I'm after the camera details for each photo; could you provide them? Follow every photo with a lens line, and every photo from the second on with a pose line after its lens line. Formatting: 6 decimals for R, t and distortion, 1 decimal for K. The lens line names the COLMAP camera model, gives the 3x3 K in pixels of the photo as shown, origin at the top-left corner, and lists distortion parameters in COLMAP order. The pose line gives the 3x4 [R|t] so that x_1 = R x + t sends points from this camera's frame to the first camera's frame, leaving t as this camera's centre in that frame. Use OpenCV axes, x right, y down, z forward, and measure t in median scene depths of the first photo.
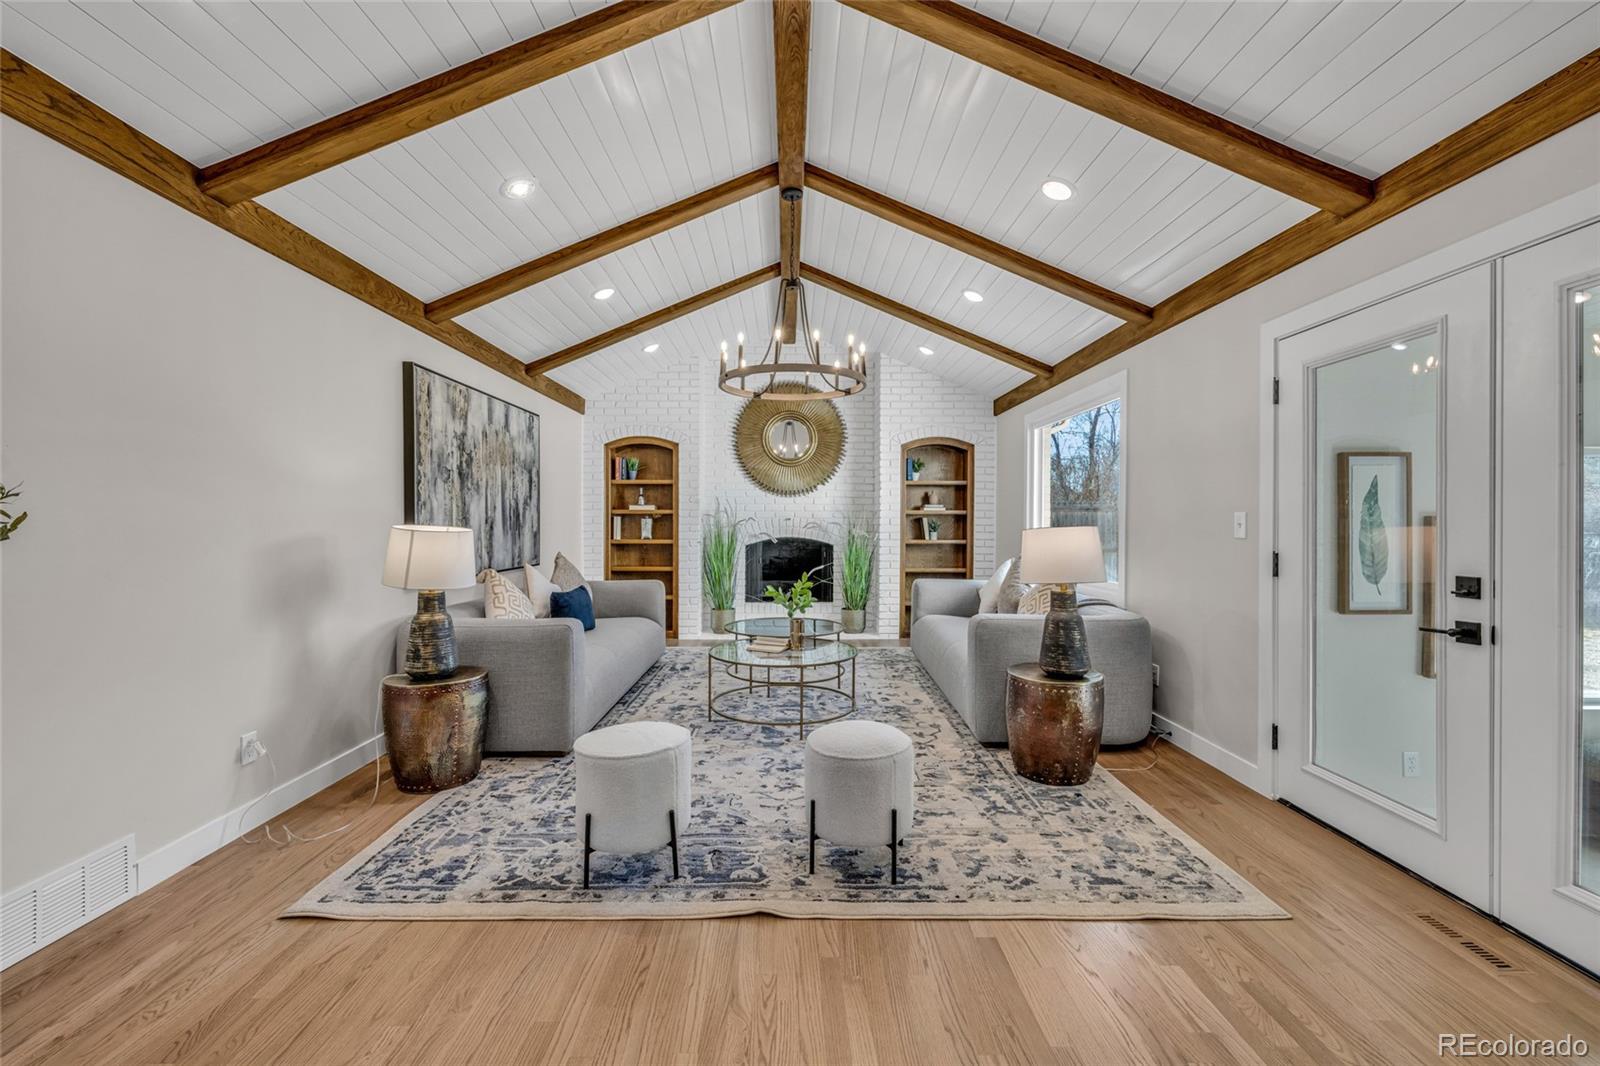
lens RADIAL K [[669.1, 0, 797.2], [0, 669.1, 527.2], [0, 0, 1]] dist [-0.002639, 0.000346]
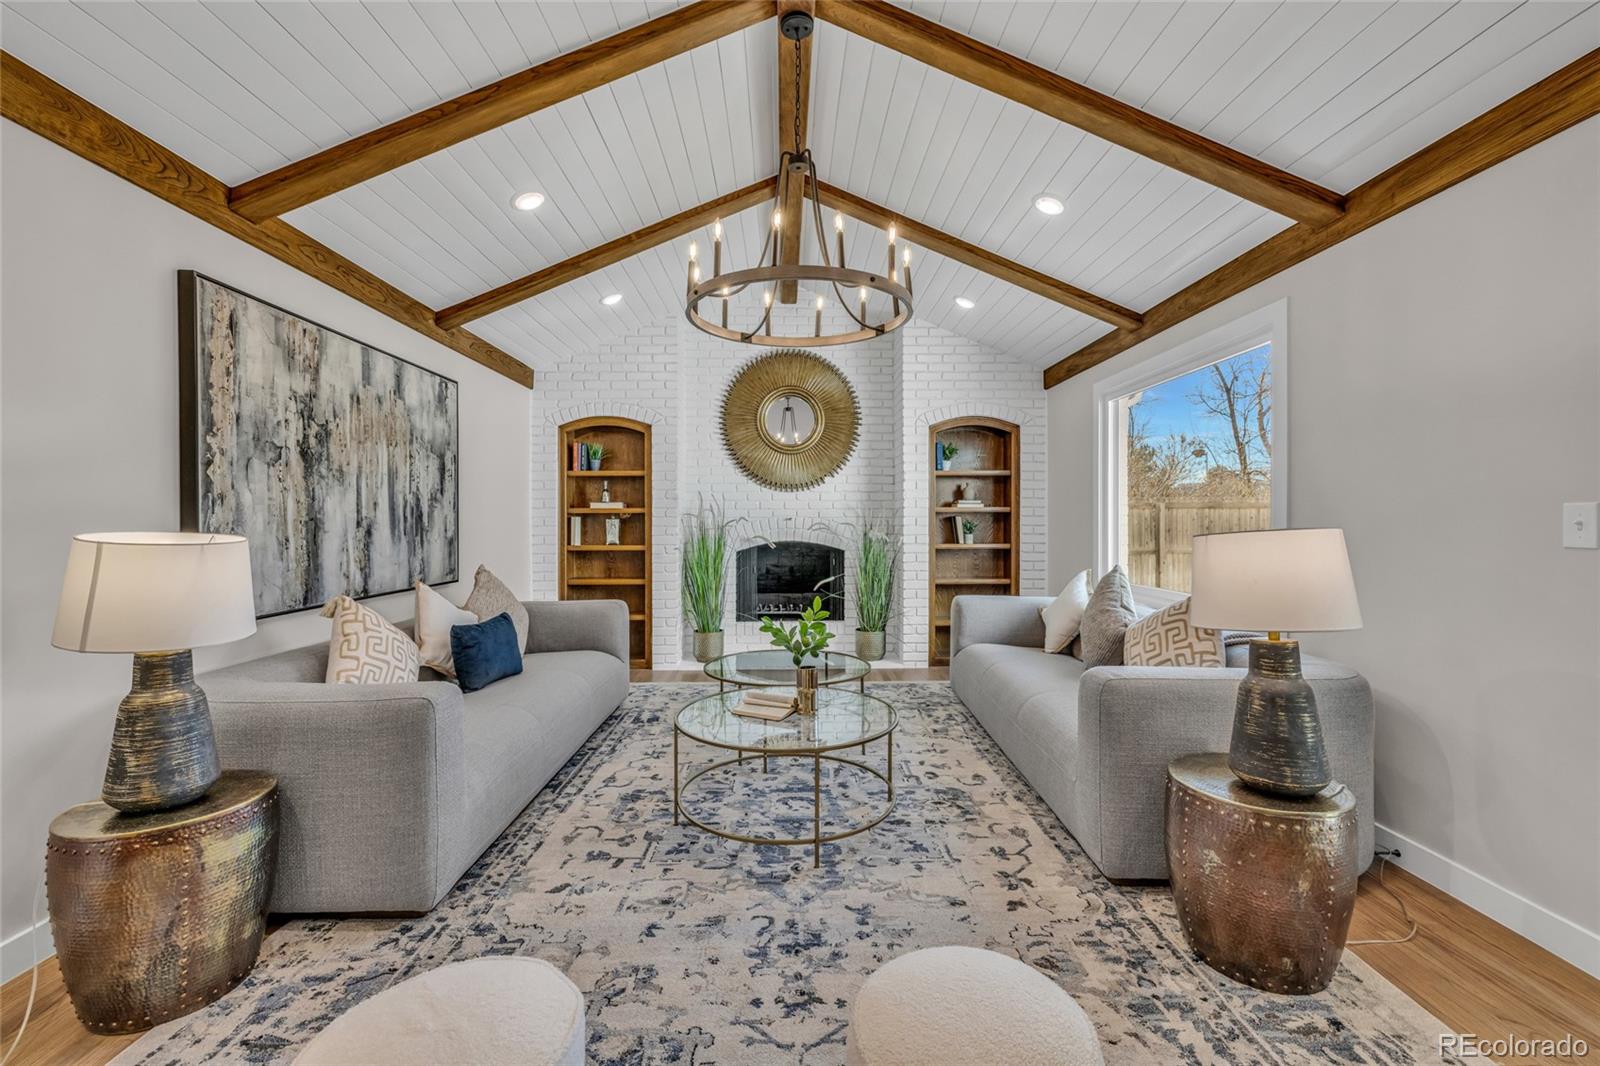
lens RADIAL K [[669.1, 0, 801.8], [0, 669.1, 521.4], [0, 0, 1]] dist [-0.002639, 0.000346]
pose [[0.999927, -0.004996, 0.011034, -0.012023], [0.005092, 0.999949, -0.008665, -0.003374], [-0.010990, 0.008720, 0.999902, 0.325746]]
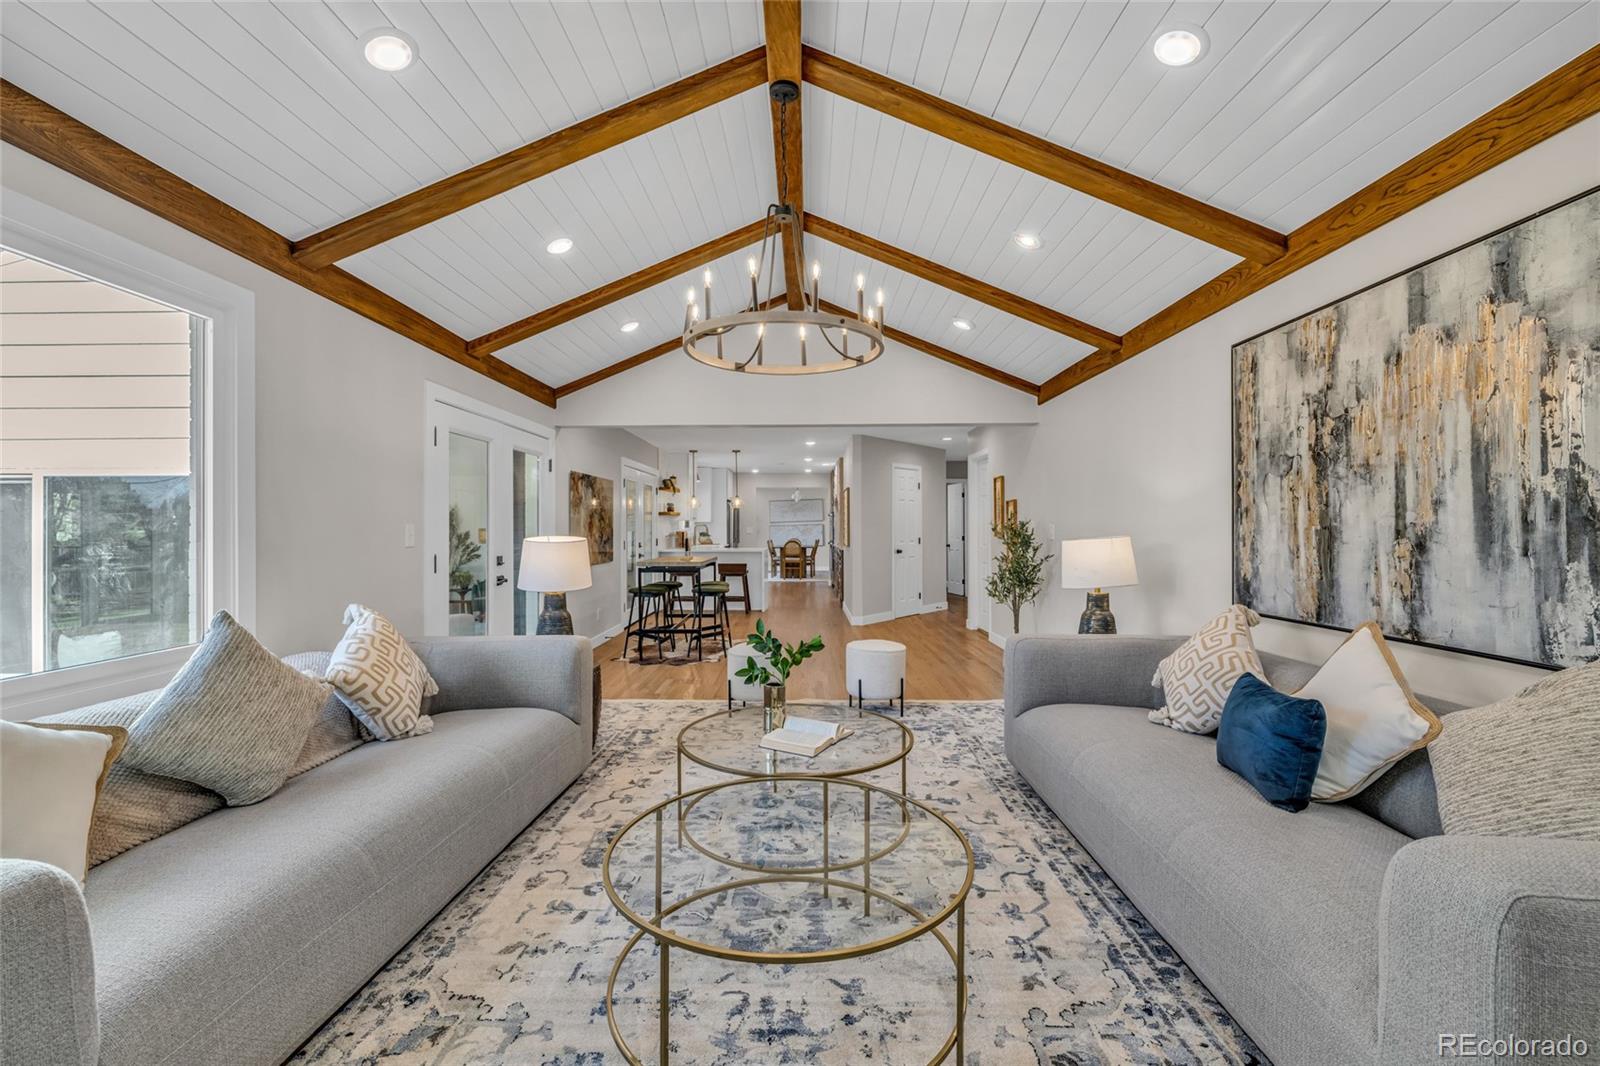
lens RADIAL K [[669.1, 0, 798.6], [0, 669.1, 528.6], [0, 0, 1]] dist [-0.002639, 0.000346]
pose [[-0.999737, 0.000201, 0.022921, -0.037956], [0.000369, 0.999973, 0.007305, -0.017877], [-0.022919, 0.007312, -0.999711, 1.637563]]
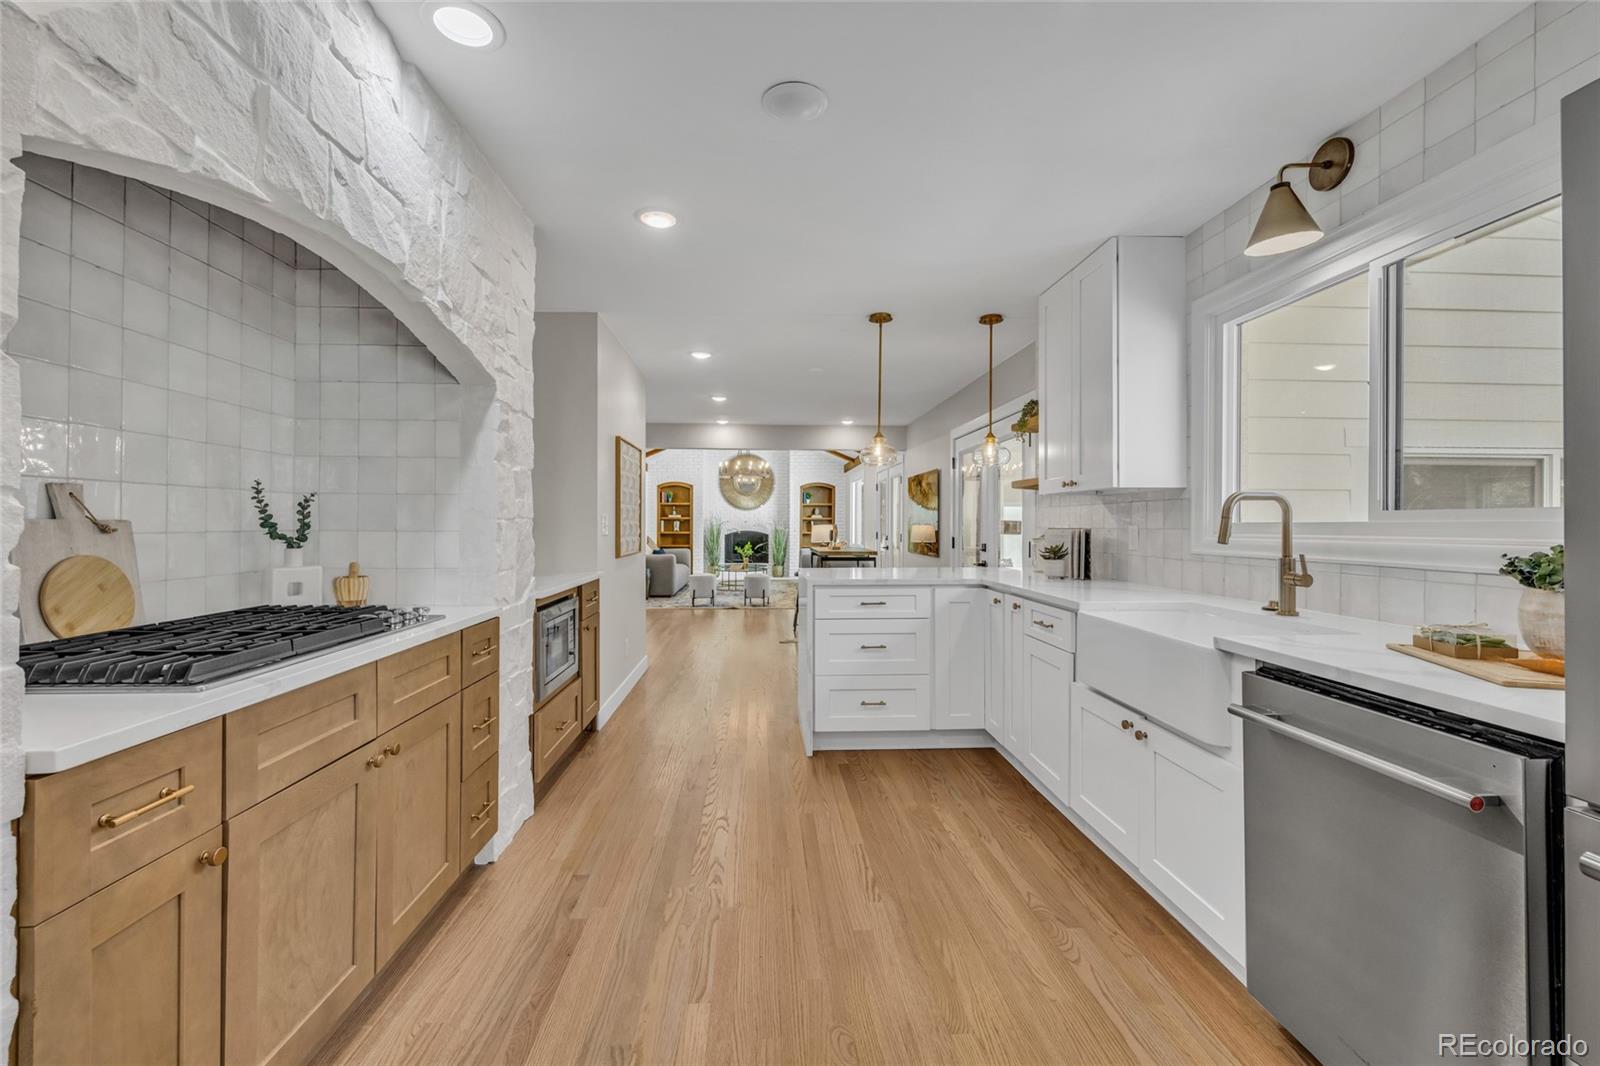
lens RADIAL K [[669.1, 0, 802.8], [0, 669.1, 520.7], [0, 0, 1]] dist [-0.002639, 0.000346]
pose [[0.998434, 0.000685, 0.055931, 0.077580], [-0.000018, 0.999929, -0.011935, 0.015120], [-0.055935, 0.011915, 0.998363, -1.793258]]
